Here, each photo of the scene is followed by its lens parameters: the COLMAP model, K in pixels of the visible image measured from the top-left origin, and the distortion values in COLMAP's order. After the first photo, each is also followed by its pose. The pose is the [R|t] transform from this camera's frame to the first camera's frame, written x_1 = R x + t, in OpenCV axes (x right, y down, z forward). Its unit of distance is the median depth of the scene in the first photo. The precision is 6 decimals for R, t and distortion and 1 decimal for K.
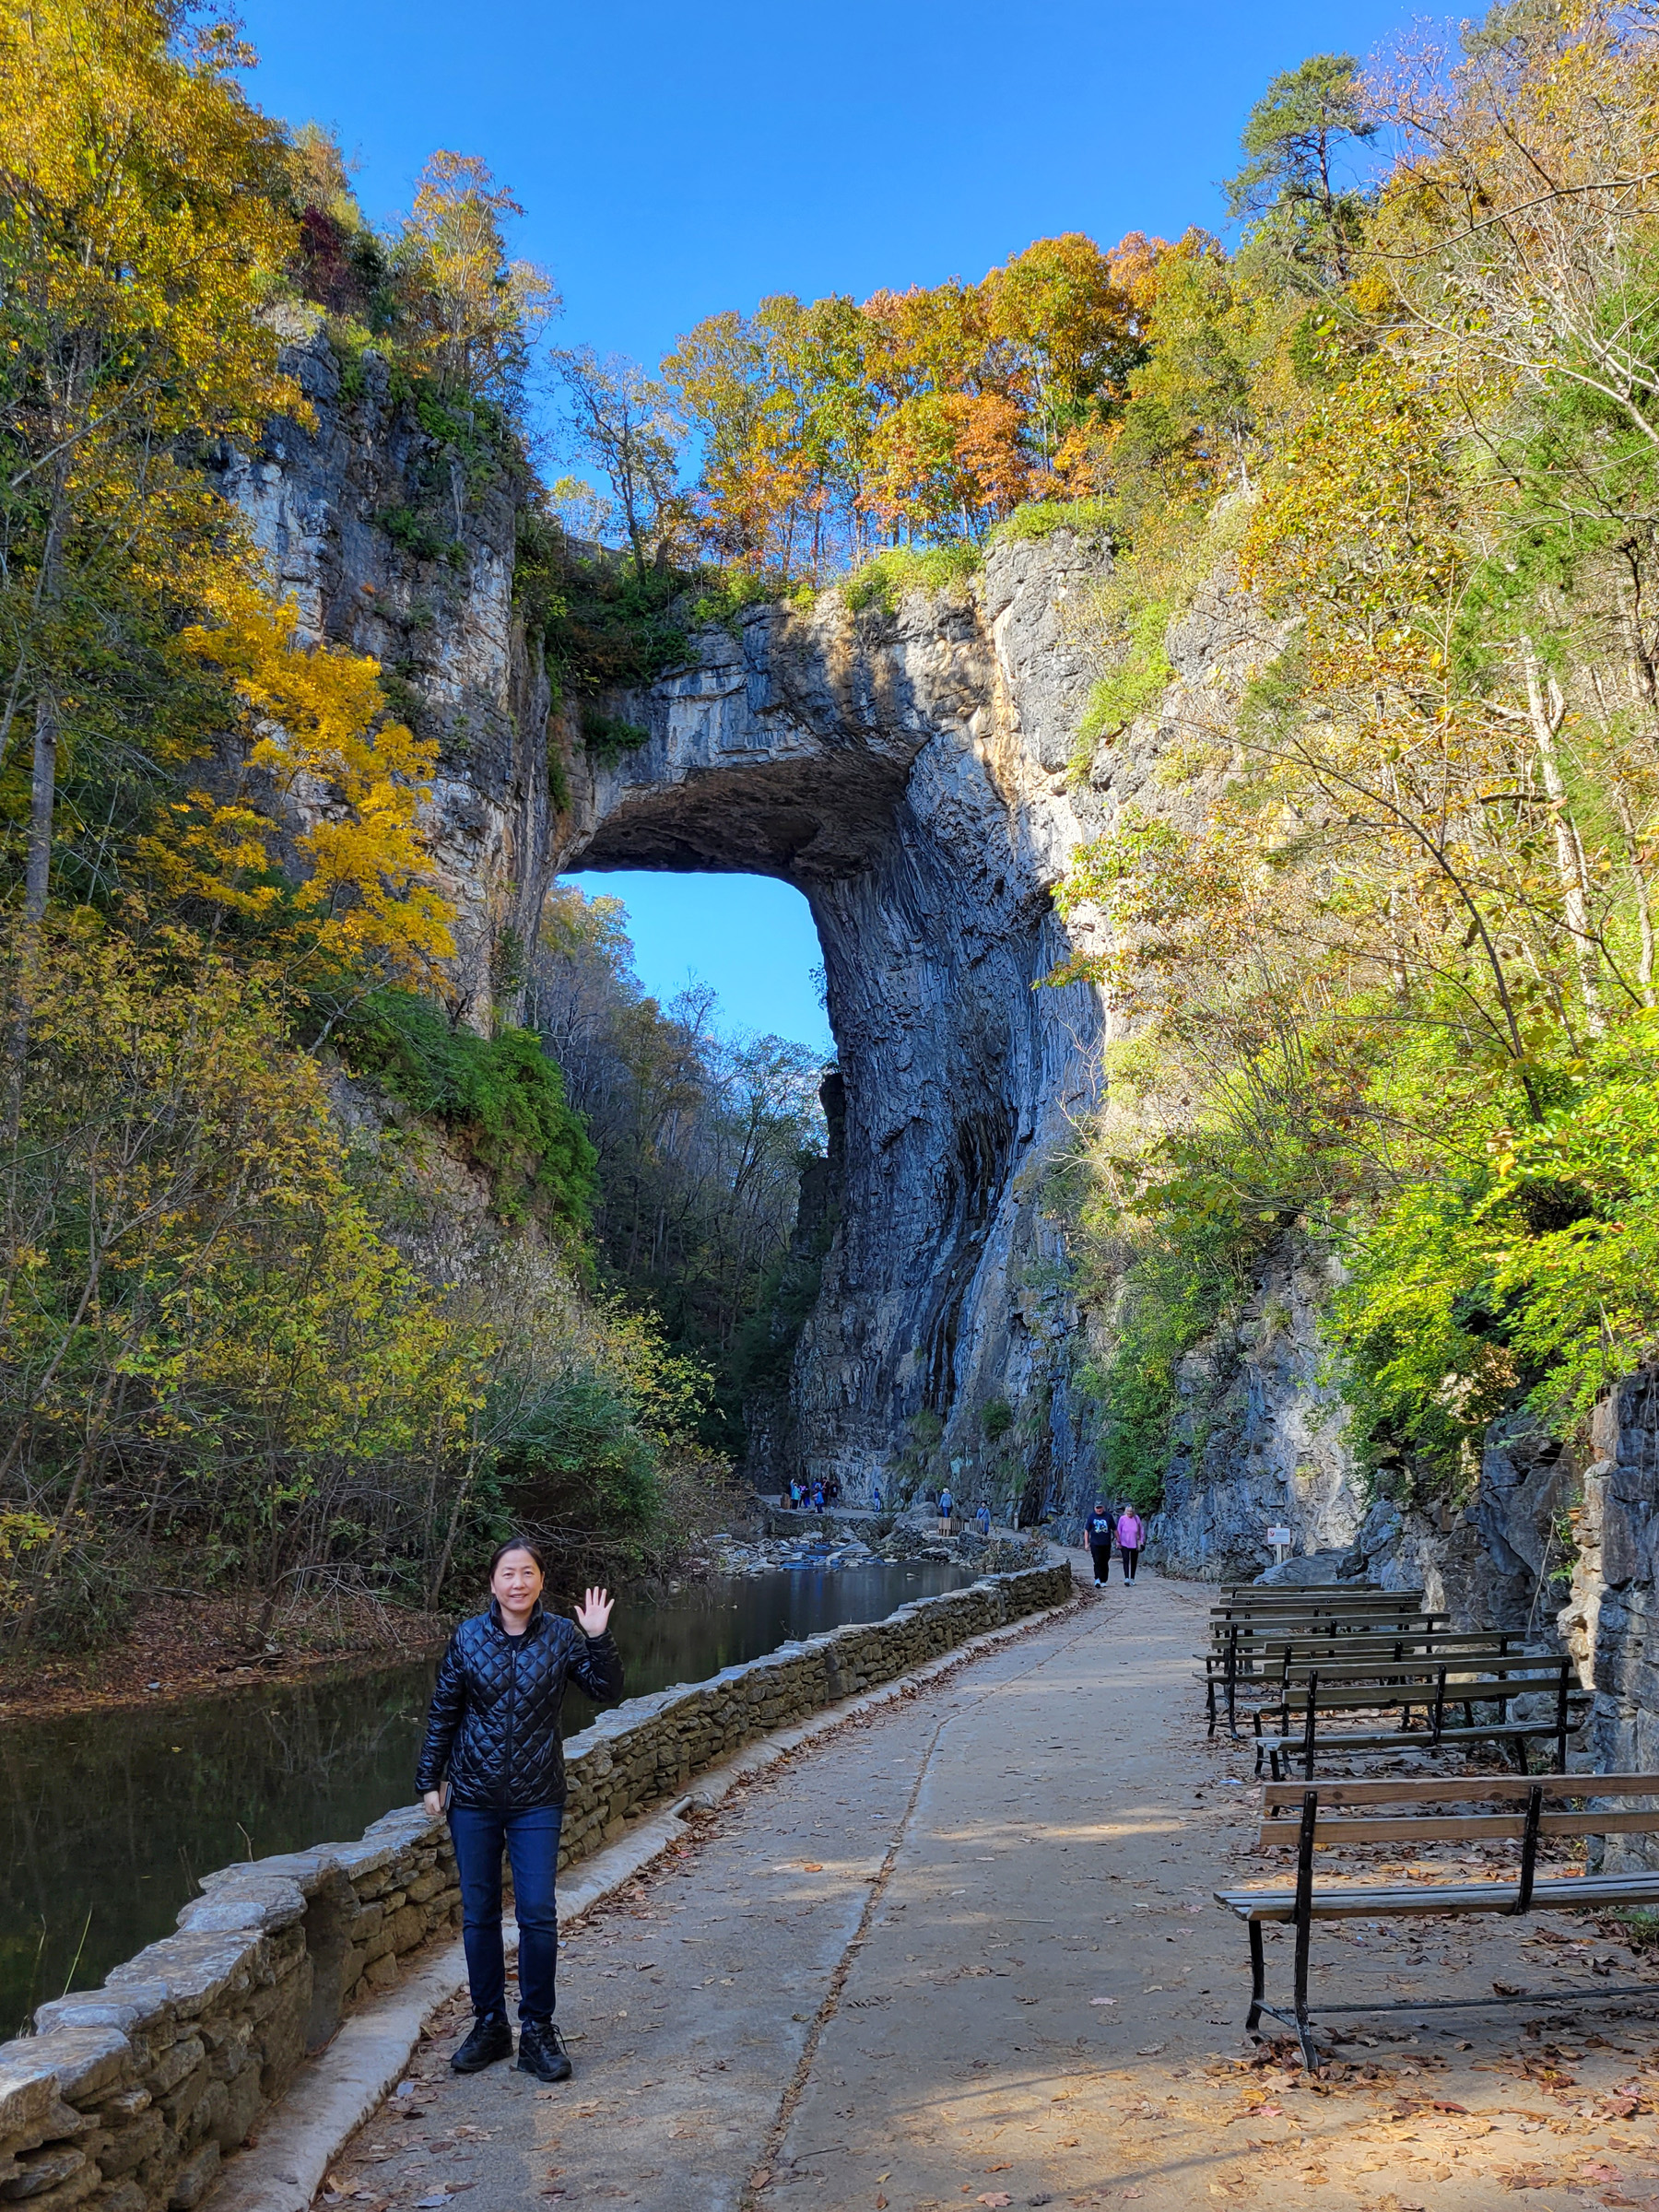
lens RADIAL K [[1882.2, 0, 889.5], [0, 1882.2, 1165.8], [0, 0, 1]] dist [0.042826, 0.001281]
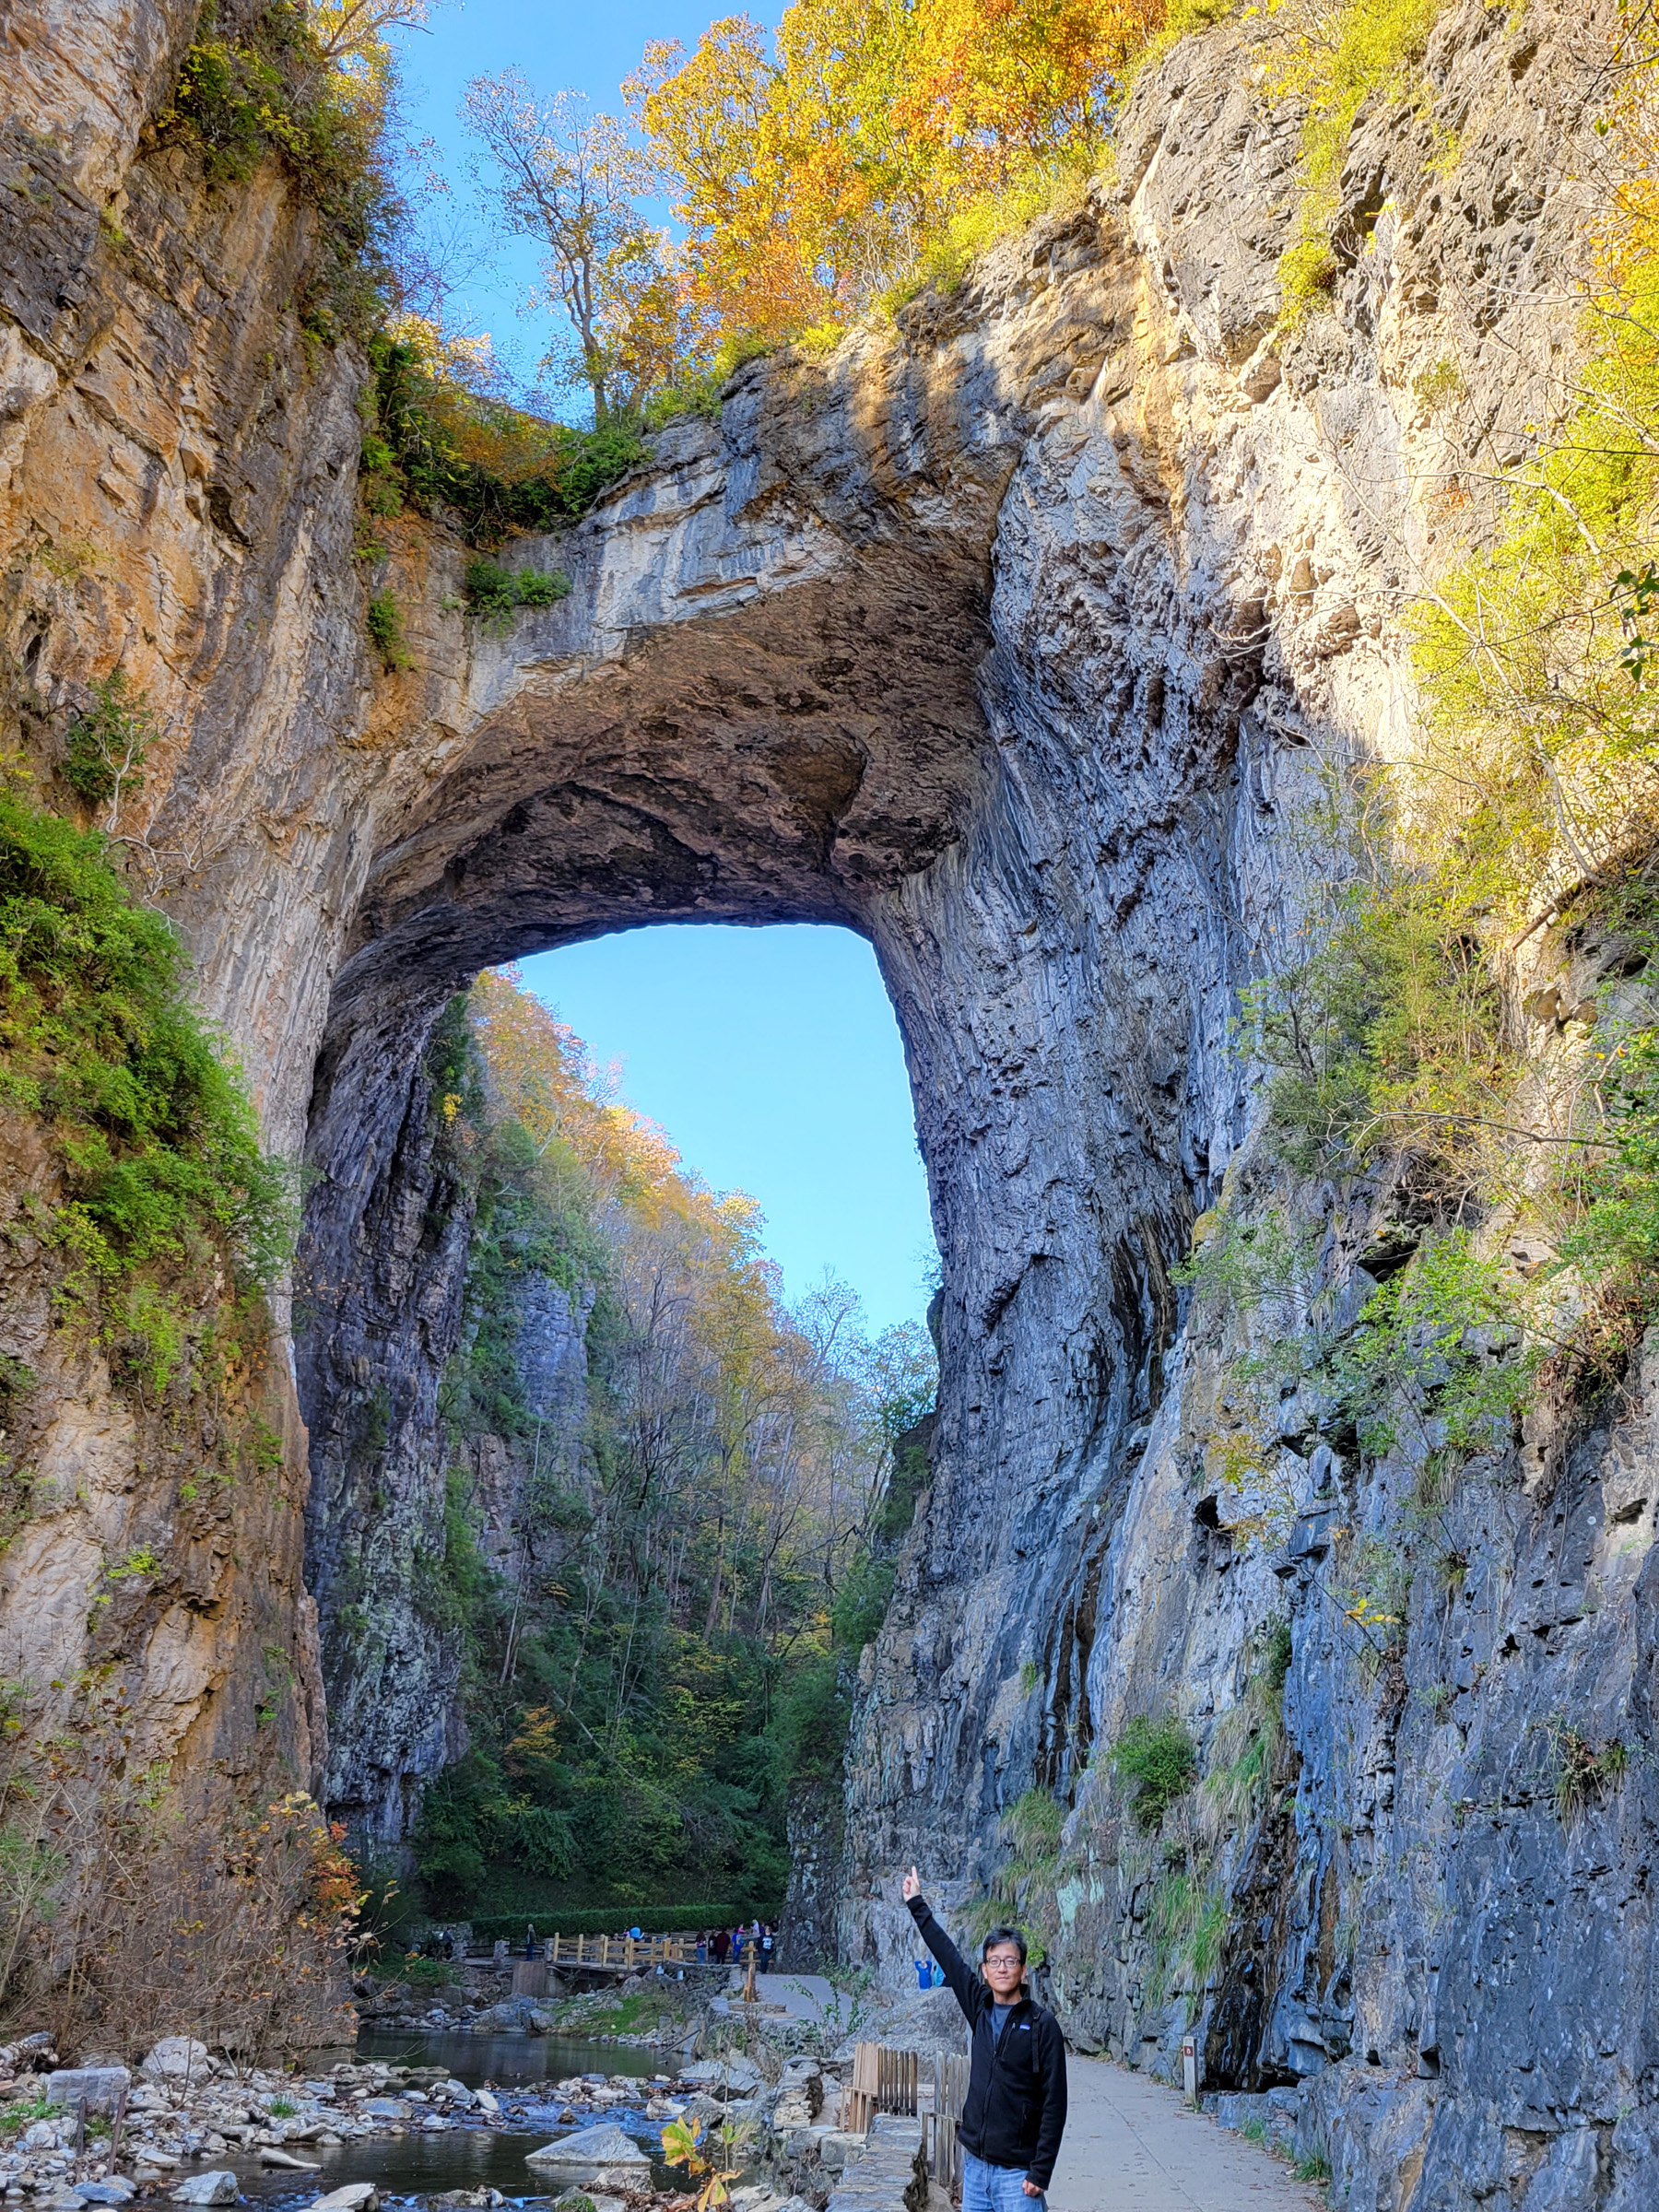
lens RADIAL K [[1927.7, 0, 830.8], [0, 1927.7, 1124.1], [0, 0, 1]] dist [0.042214, -0.006203]
pose [[0.988631, -0.018362, -0.149237, 0.046969], [-0.018934, 0.969413, -0.244706, 0.093148], [0.149165, 0.244749, 0.958044, 0.510949]]
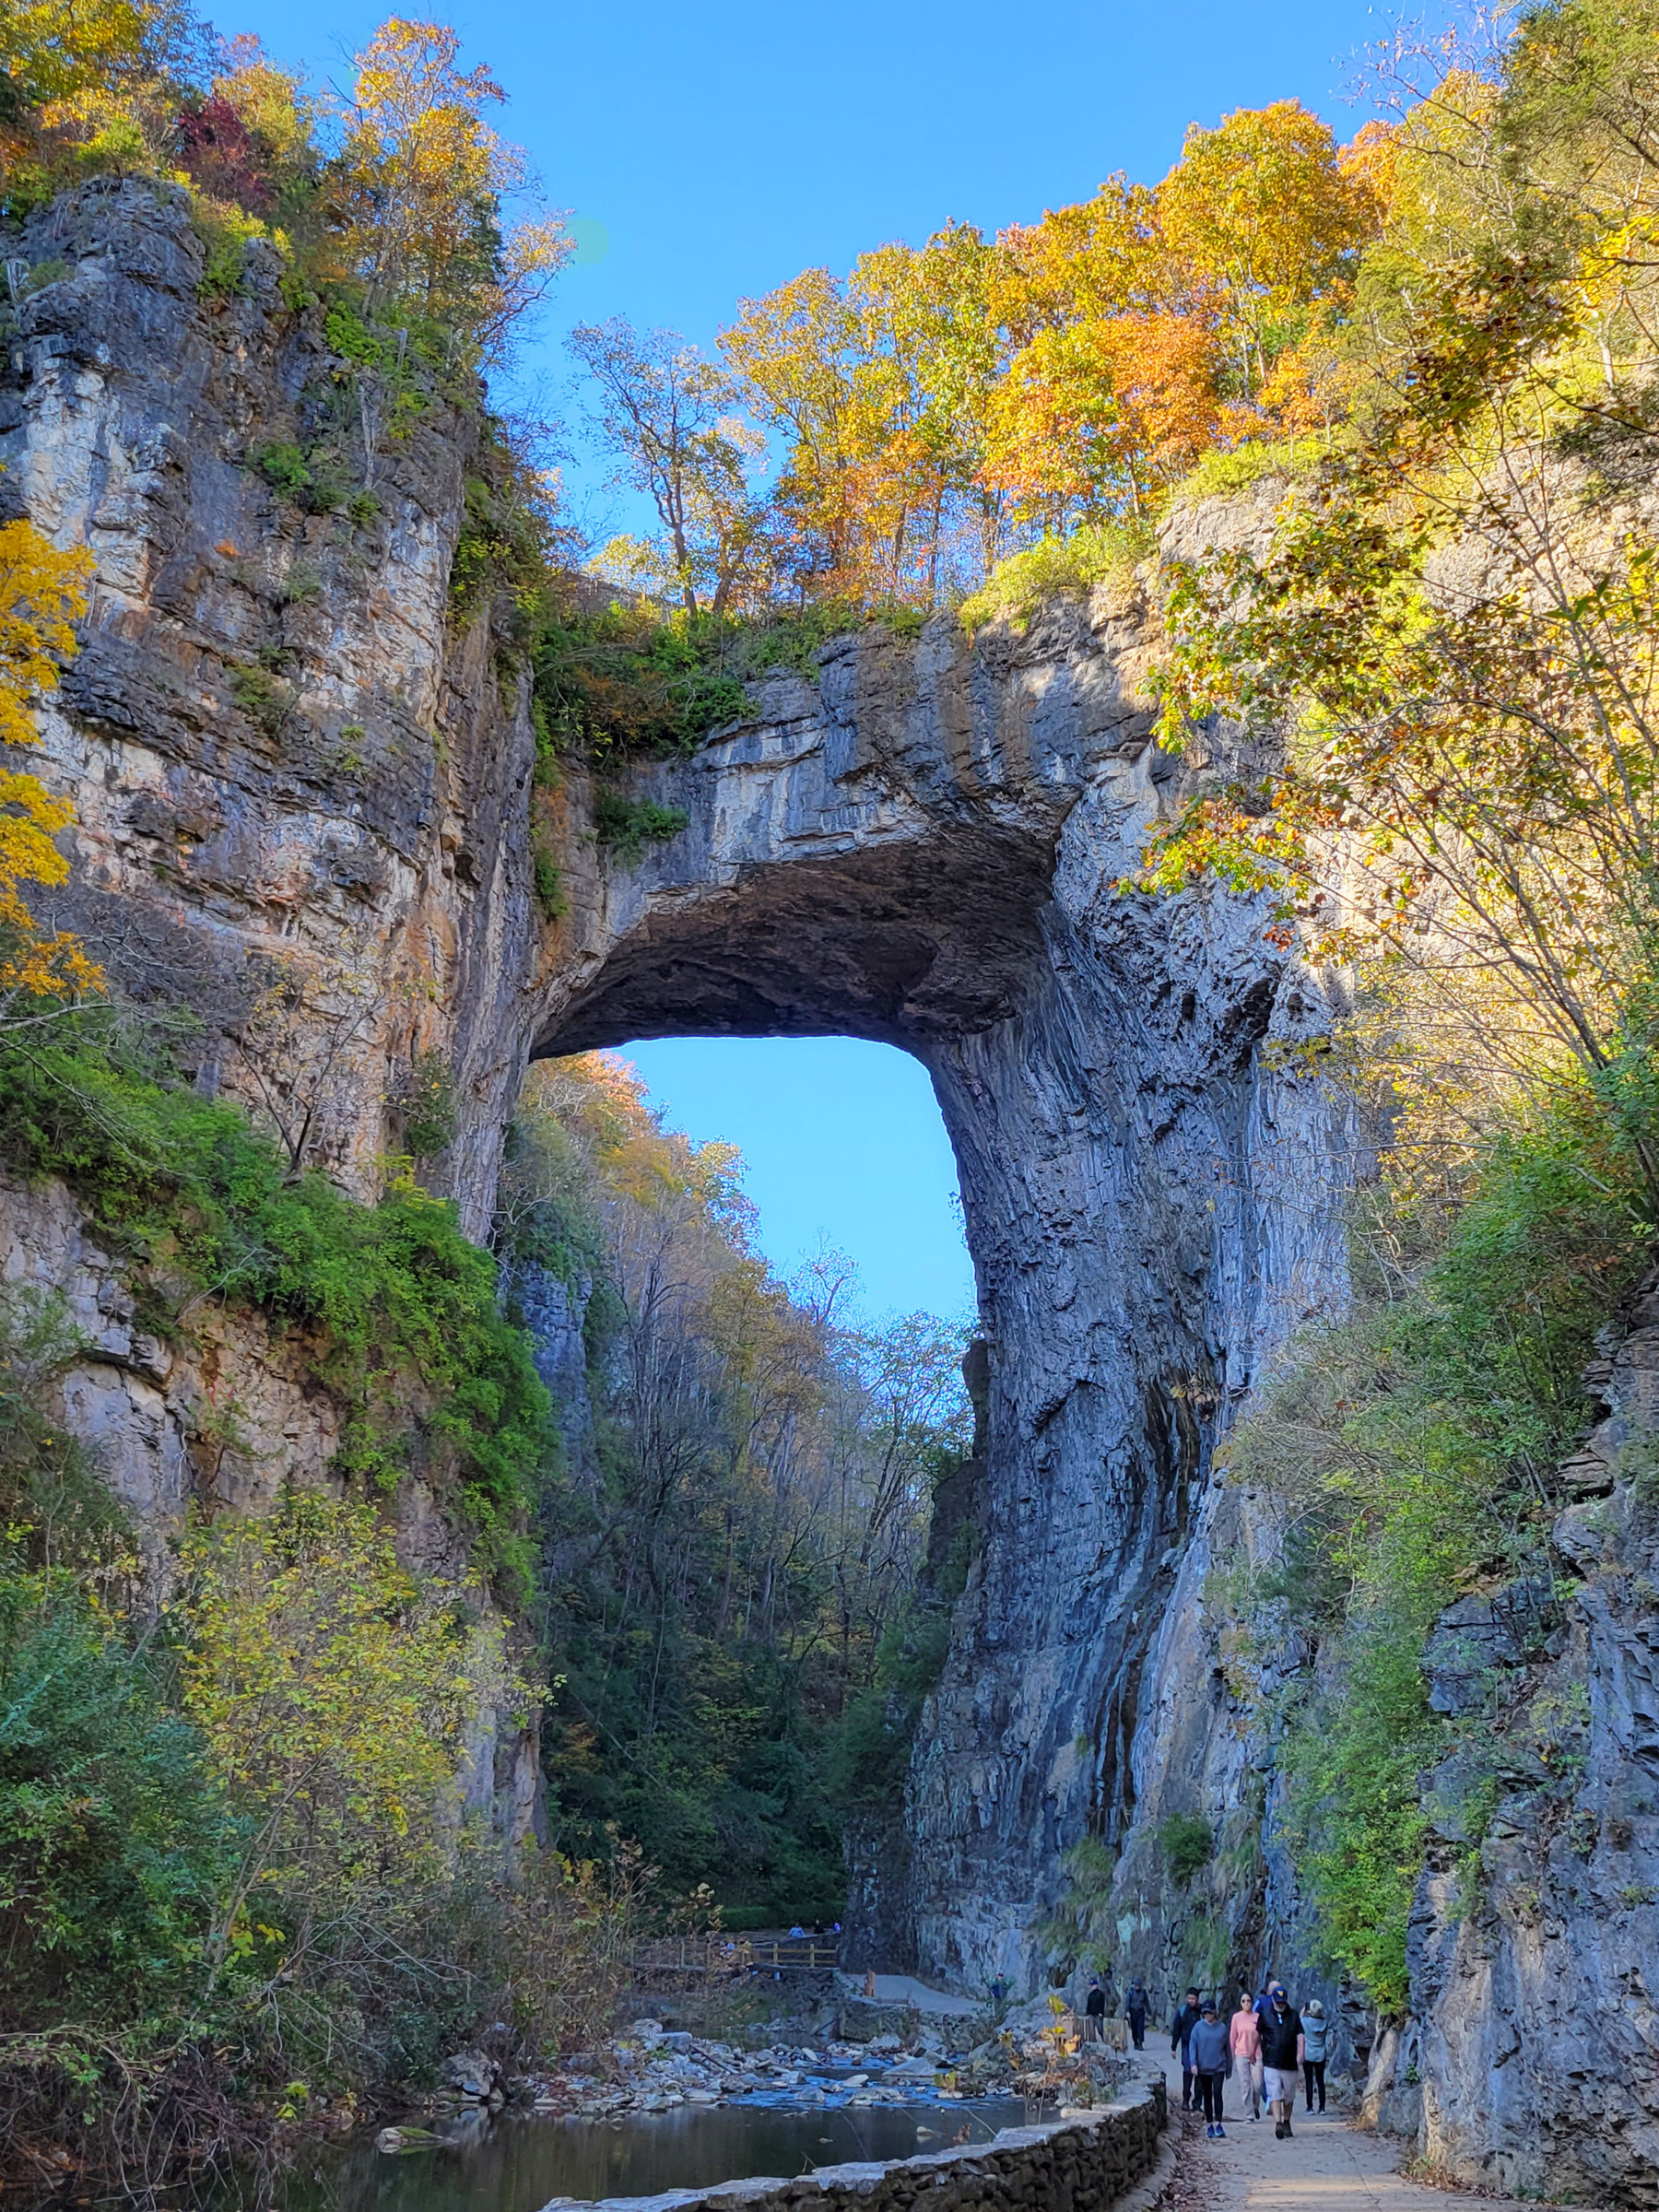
lens RADIAL K [[2384.4, 0, 832.6], [0, 2384.4, 1096.9], [0, 0, 1]] dist [0.040209, 0.021662]
pose [[0.992417, -0.010515, -0.122468, 0.036517], [-0.011884, 0.983460, -0.180738, 0.034580], [0.122343, 0.180822, 0.975877, 0.177800]]
